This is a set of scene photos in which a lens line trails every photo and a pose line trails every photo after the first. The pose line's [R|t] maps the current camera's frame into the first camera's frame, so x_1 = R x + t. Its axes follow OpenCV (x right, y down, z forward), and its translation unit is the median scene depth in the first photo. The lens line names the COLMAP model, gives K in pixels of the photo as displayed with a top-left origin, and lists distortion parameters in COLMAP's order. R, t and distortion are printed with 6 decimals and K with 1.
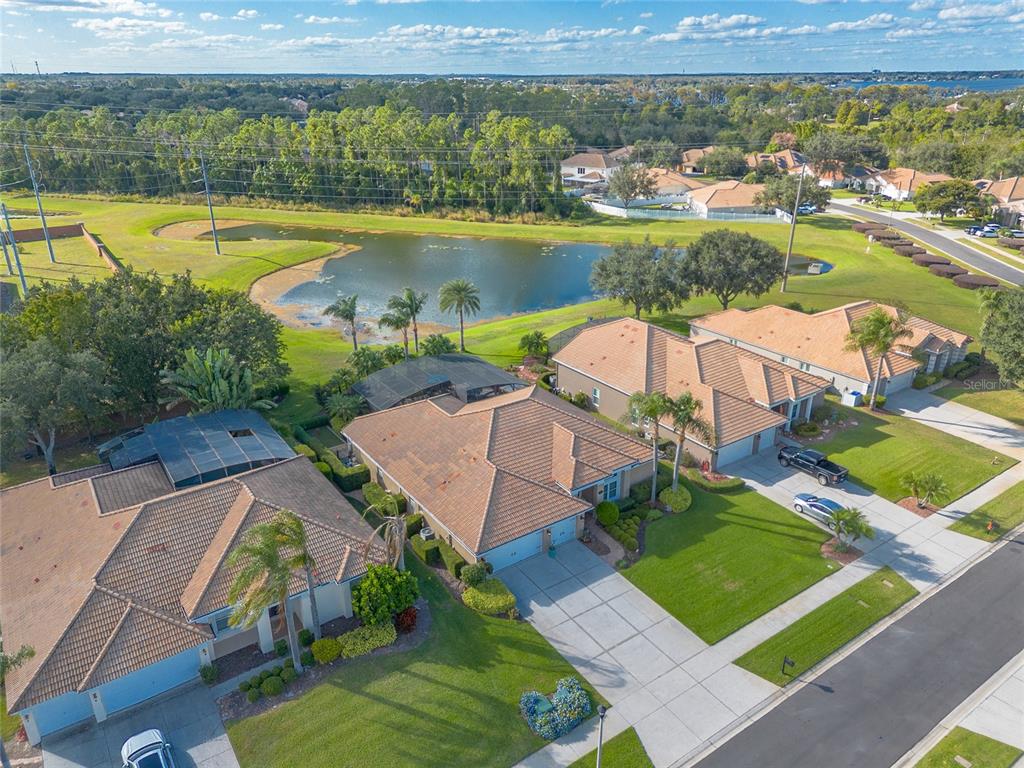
lens RADIAL K [[721.4, 0, 512.0], [0, 721.4, 384.0], [0, 0, 1]] dist [0.030942, -0.003421]
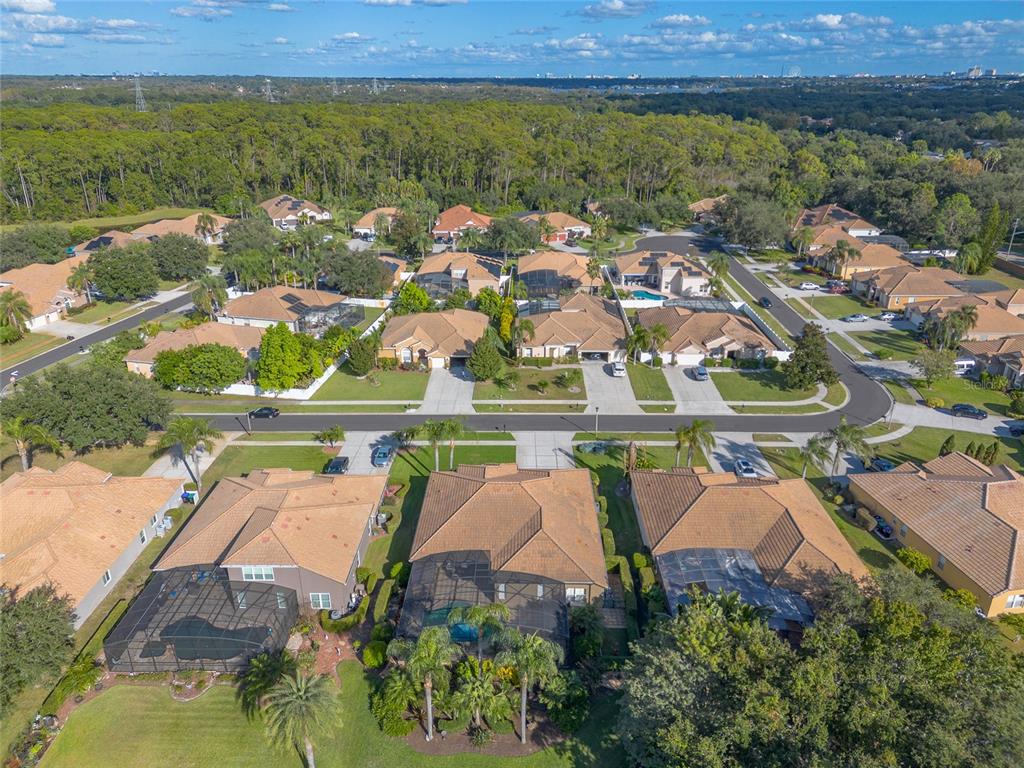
lens RADIAL K [[721.4, 0, 512.0], [0, 721.4, 384.0], [0, 0, 1]] dist [0.030942, -0.003421]
pose [[-0.809931, -0.227830, 0.540467, -0.580982], [0.229587, 0.724795, 0.649586, -0.814446], [-0.539724, 0.650204, -0.534728, 1.322394]]
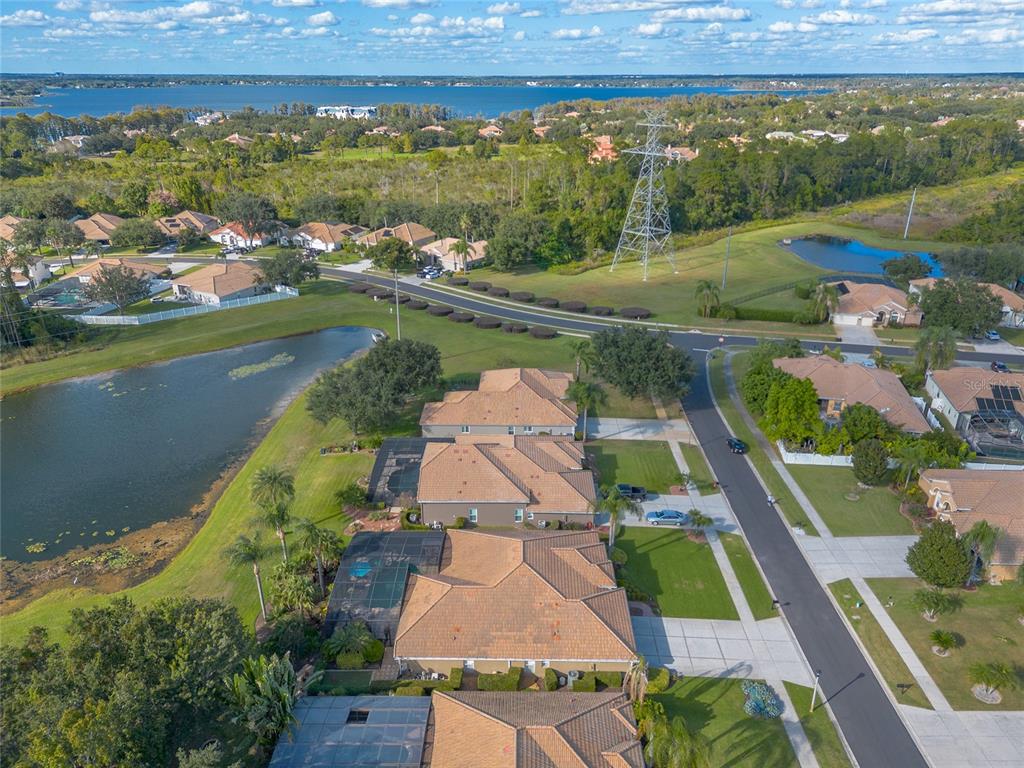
lens RADIAL K [[721.4, 0, 512.0], [0, 721.4, 384.0], [0, 0, 1]] dist [0.030942, -0.003421]
pose [[0.588253, -0.309870, 0.746954, -0.708330], [0.315148, 0.938489, 0.141137, -0.353603], [-0.744742, 0.152376, 0.649723, 0.128001]]
